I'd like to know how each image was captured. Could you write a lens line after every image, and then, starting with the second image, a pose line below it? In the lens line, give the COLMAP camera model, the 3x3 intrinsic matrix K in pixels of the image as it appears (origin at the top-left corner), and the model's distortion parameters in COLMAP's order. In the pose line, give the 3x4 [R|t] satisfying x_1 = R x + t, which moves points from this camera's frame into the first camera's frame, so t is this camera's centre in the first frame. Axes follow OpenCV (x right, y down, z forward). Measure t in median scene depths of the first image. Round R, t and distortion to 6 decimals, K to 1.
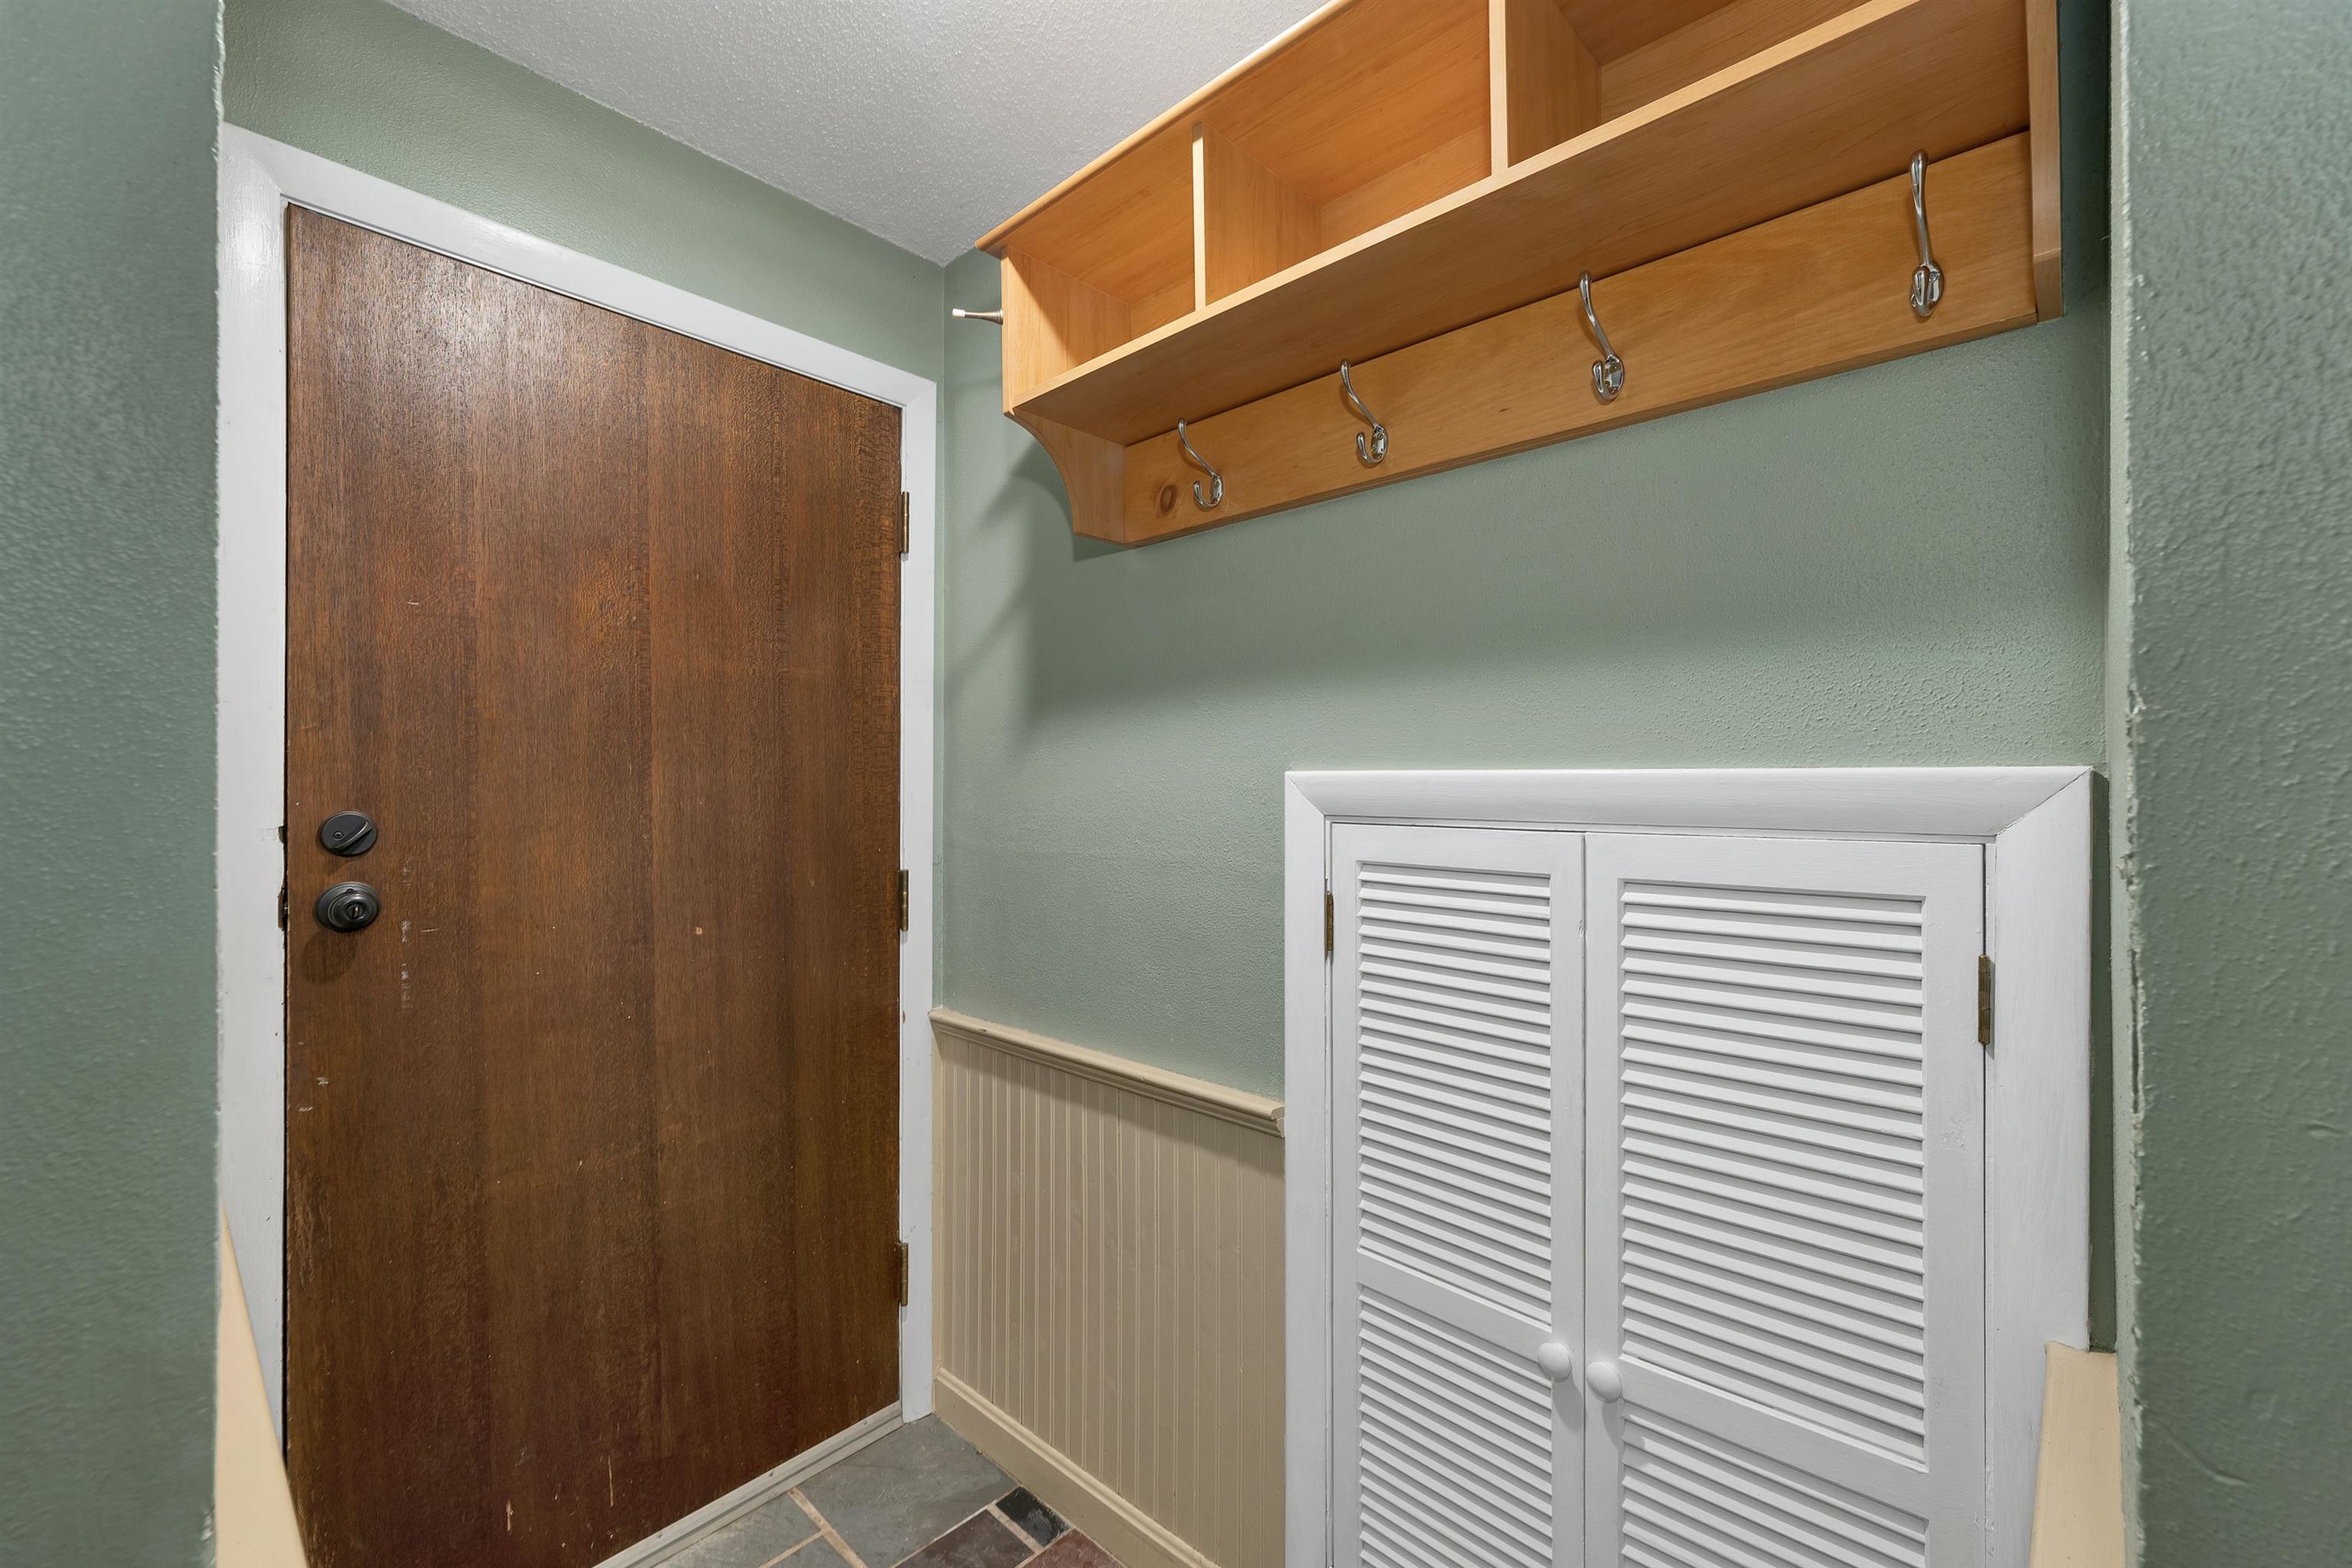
lens RADIAL K [[982.4, 0, 1175.2], [0, 982.4, 778.4], [0, 0, 1]] dist [0.001866, -0.000339]
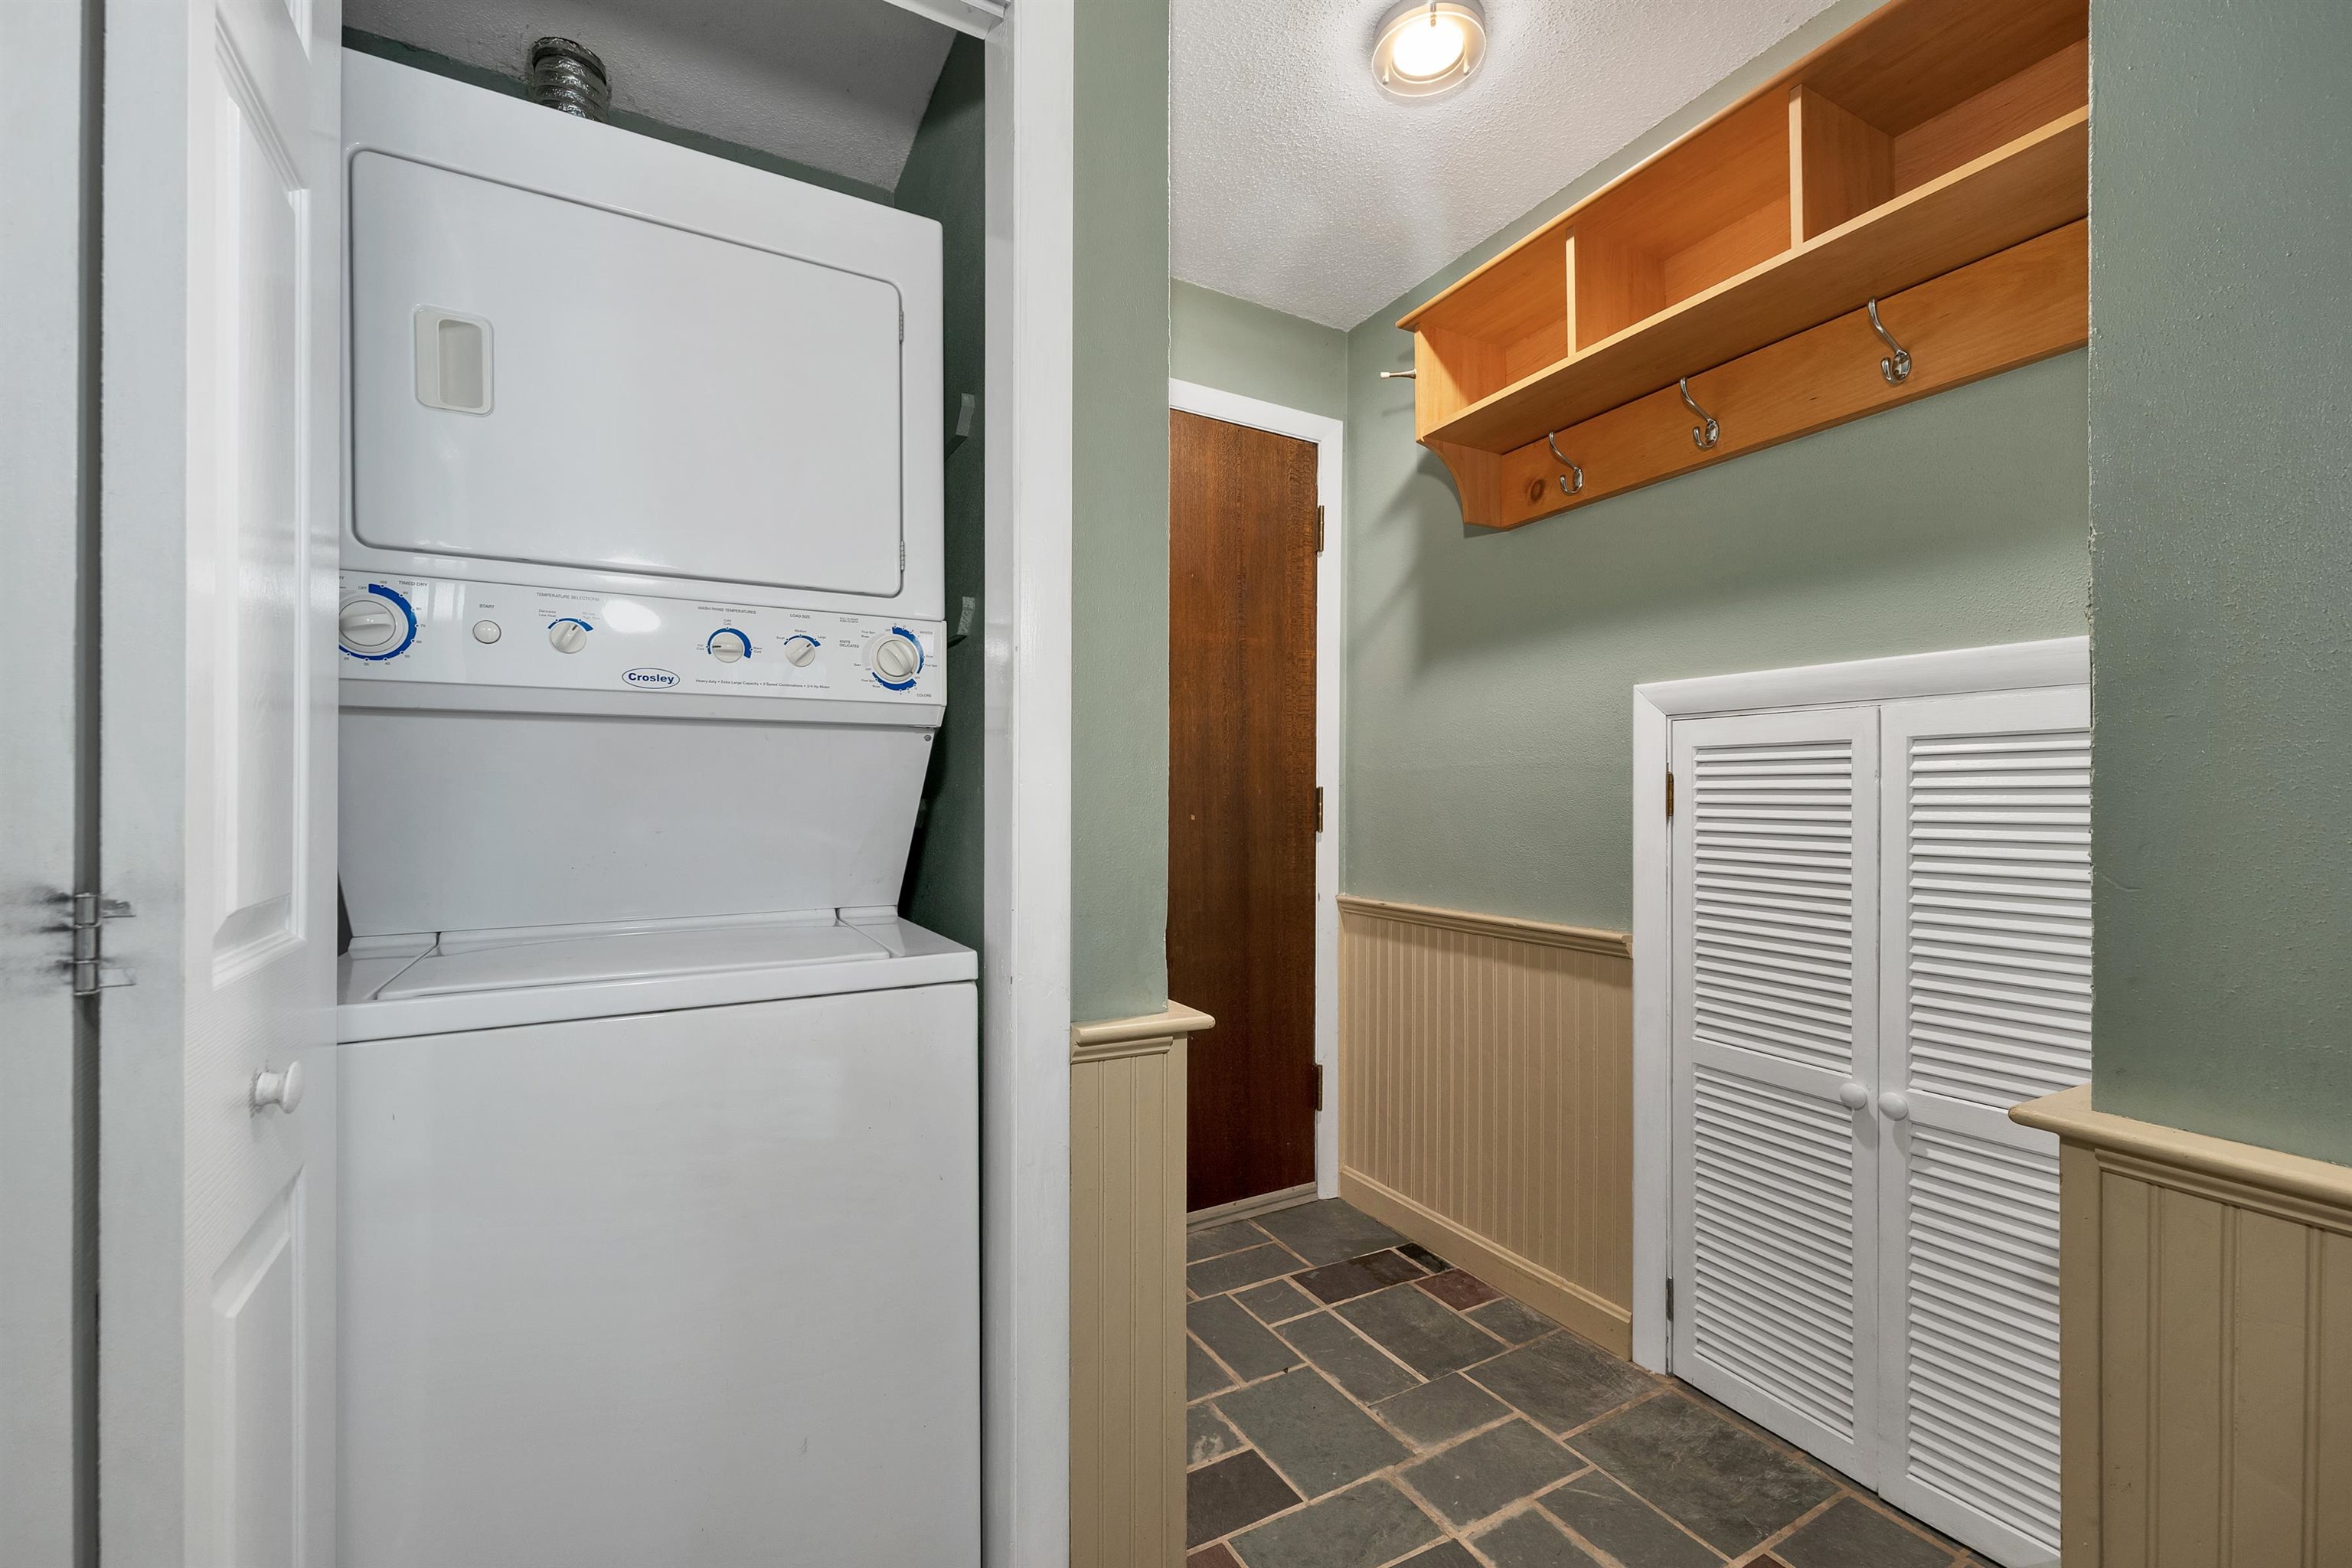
lens RADIAL K [[982.4, 0, 1165.6], [0, 982.4, 798.5], [0, 0, 1]] dist [0.001866, -0.000339]
pose [[0.948533, 0.001114, -0.316677, -0.066899], [0.000584, 0.999986, 0.005268, 0.135716], [0.316678, -0.005181, 0.948519, -0.458893]]
